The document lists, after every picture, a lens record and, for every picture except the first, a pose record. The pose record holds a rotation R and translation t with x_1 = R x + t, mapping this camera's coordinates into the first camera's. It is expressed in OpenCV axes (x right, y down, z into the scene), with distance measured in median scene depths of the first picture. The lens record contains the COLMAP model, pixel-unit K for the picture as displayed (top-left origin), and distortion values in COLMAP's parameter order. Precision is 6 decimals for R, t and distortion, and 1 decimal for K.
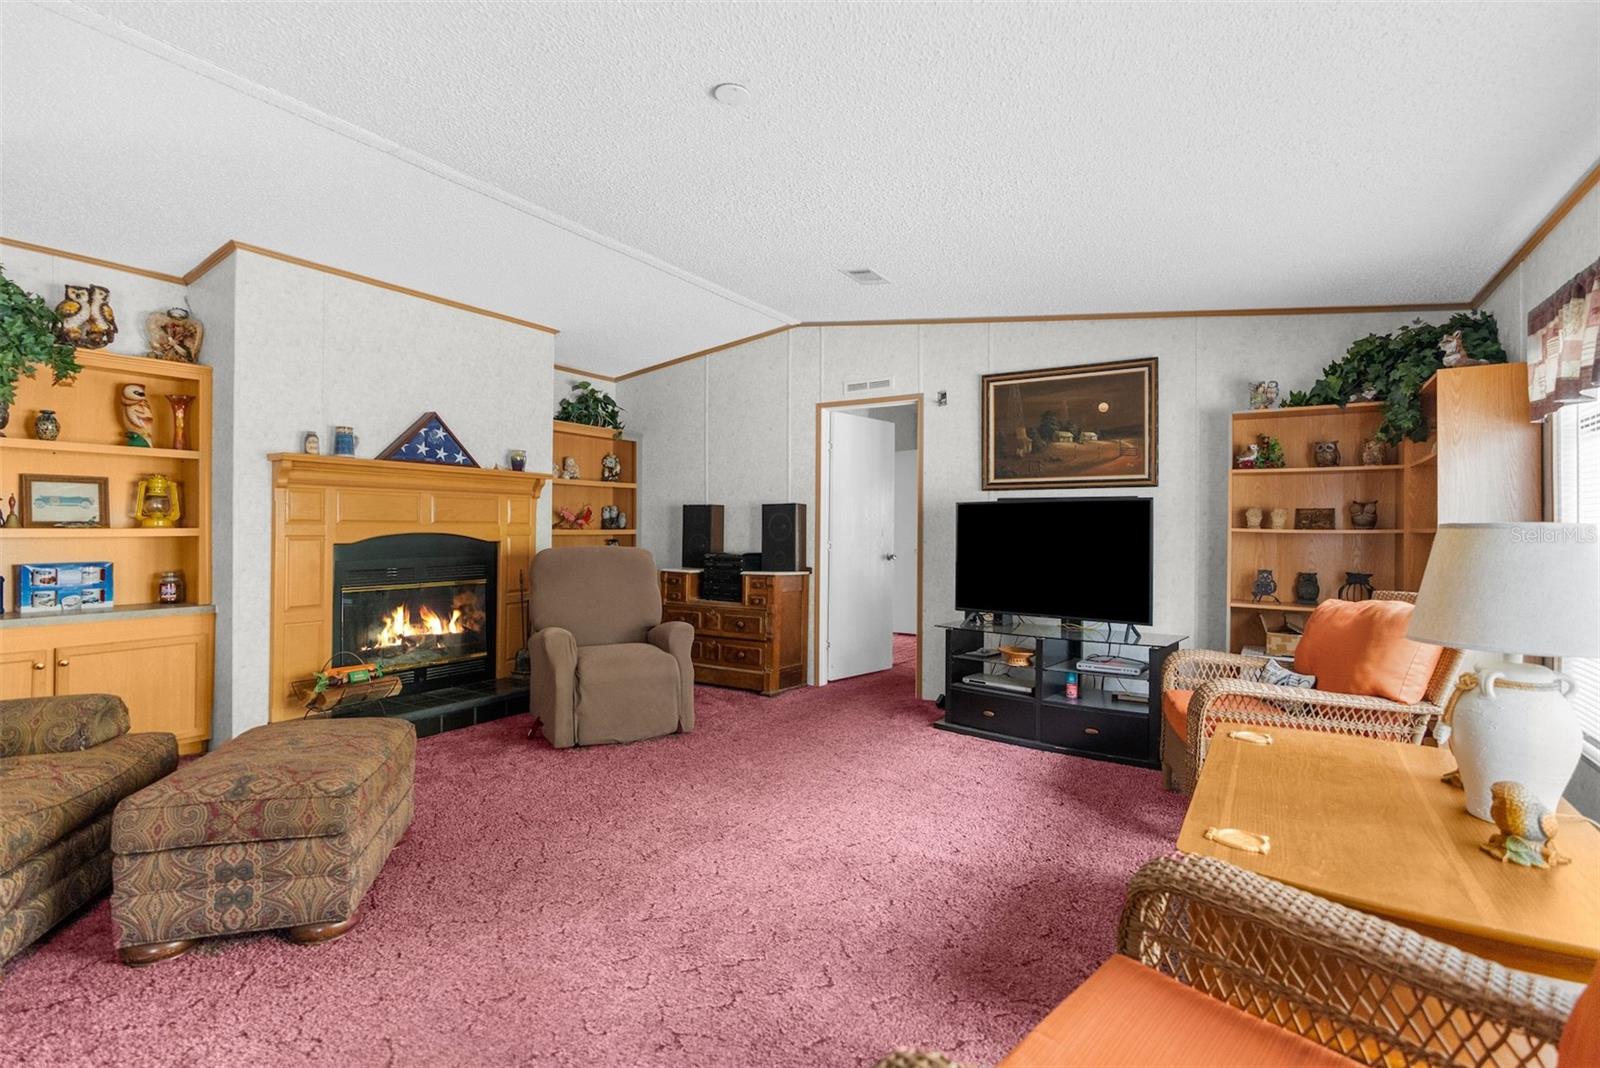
lens RADIAL K [[740.9, 0, 811.8], [0, 740.9, 534.2], [0, 0, 1]] dist [-0.019202, 0.005892]
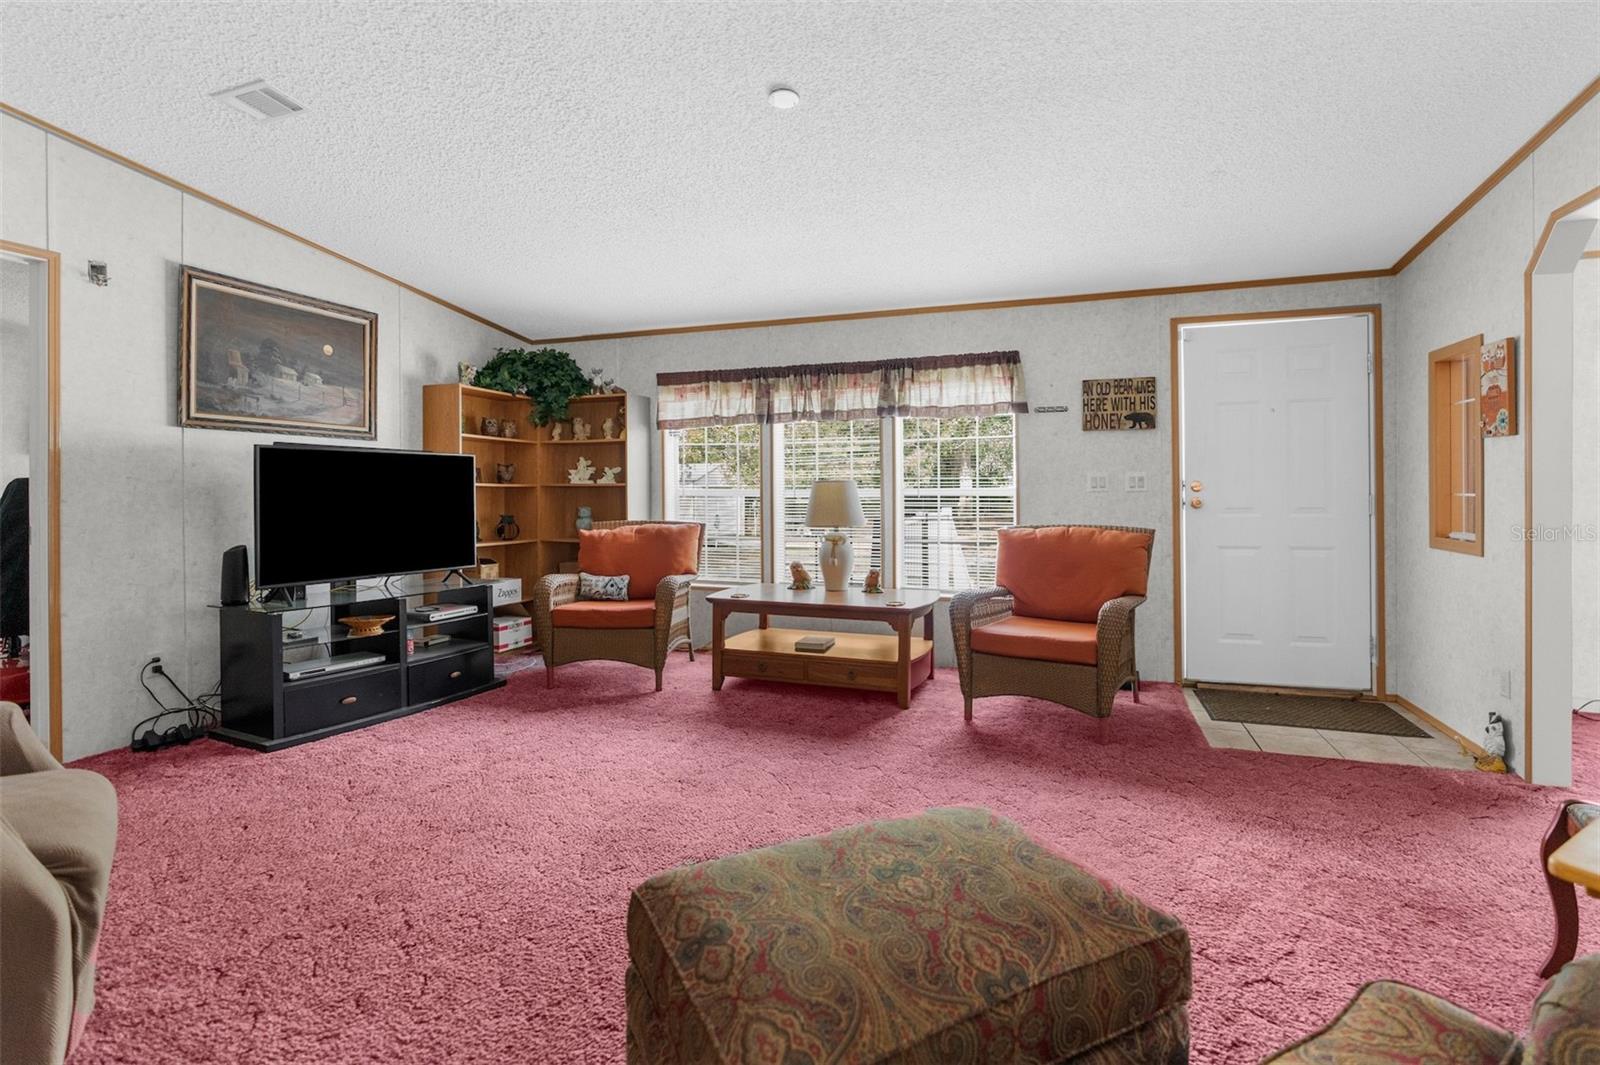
lens RADIAL K [[740.9, 0, 793.4], [0, 740.9, 490.6], [0, 0, 1]] dist [-0.019202, 0.005892]
pose [[-0.205805, -0.009465, 0.978547, -0.644005], [-0.000298, 0.999954, 0.009609, -0.005278], [-0.978593, 0.001686, -0.205798, 0.634647]]
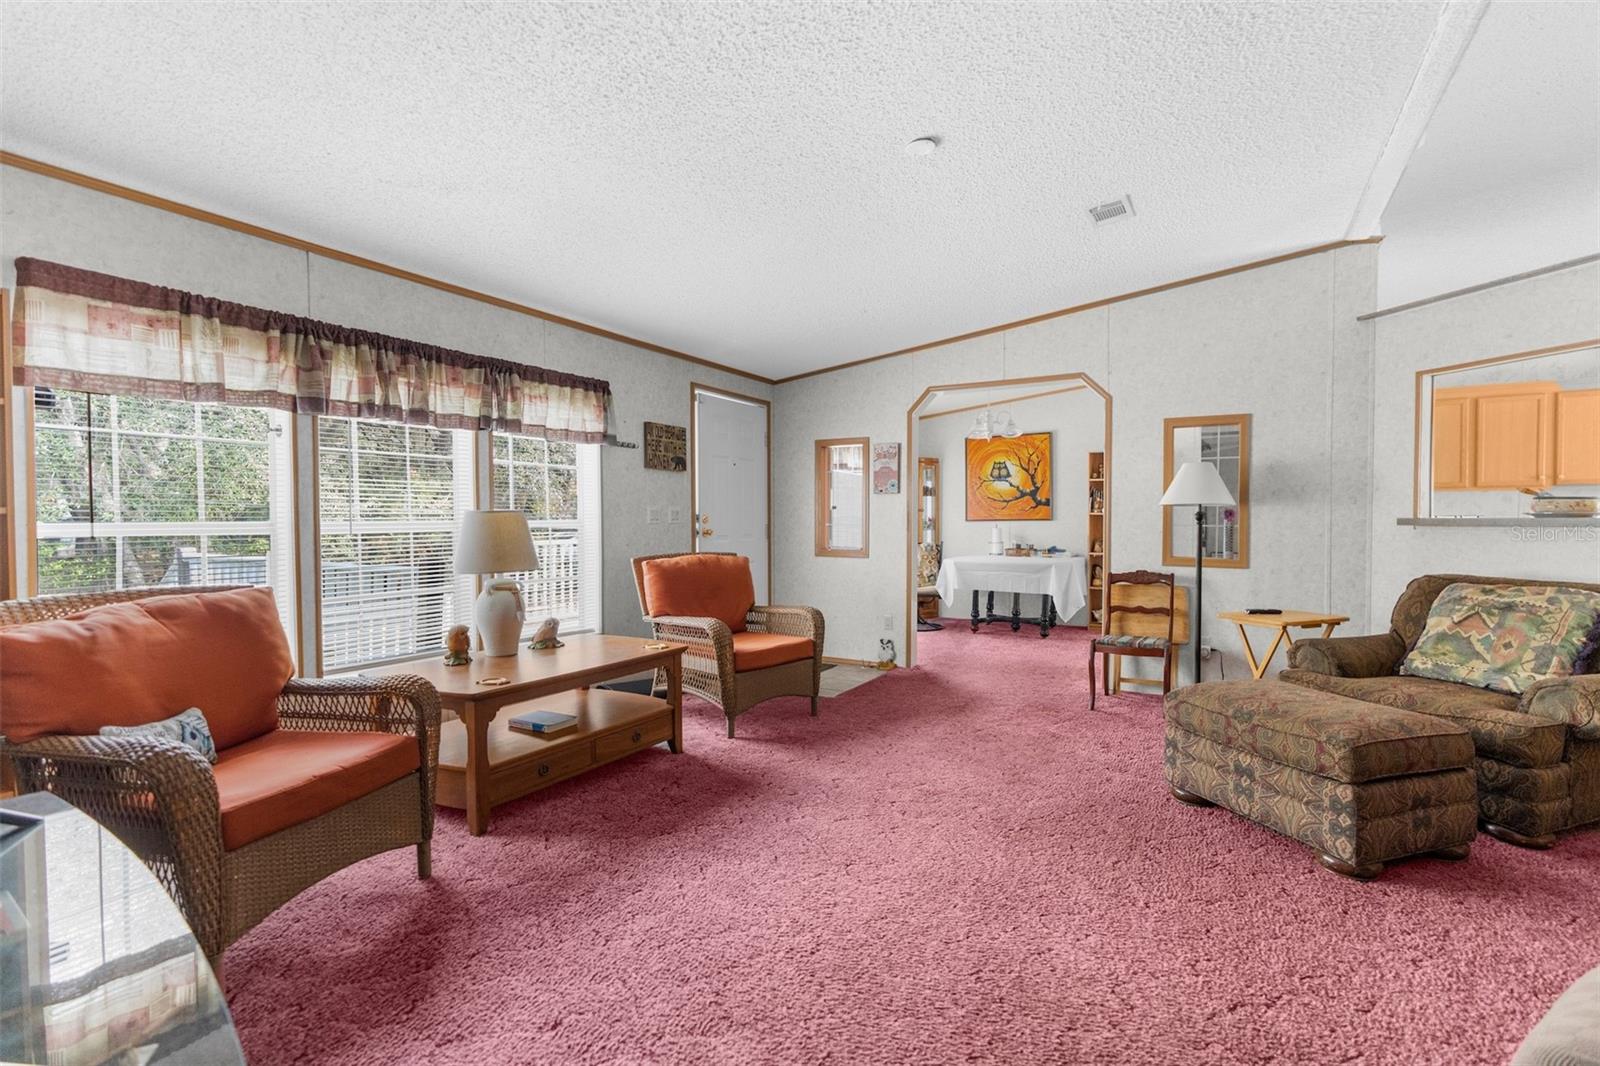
lens RADIAL K [[740.9, 0, 790.5], [0, 740.9, 534.6], [0, 0, 1]] dist [-0.019202, 0.005892]
pose [[-0.999867, -0.002385, -0.016164, 0.062169], [-0.002665, 0.999847, 0.017305, 0.002107], [0.016120, 0.017346, -0.999720, 1.143425]]
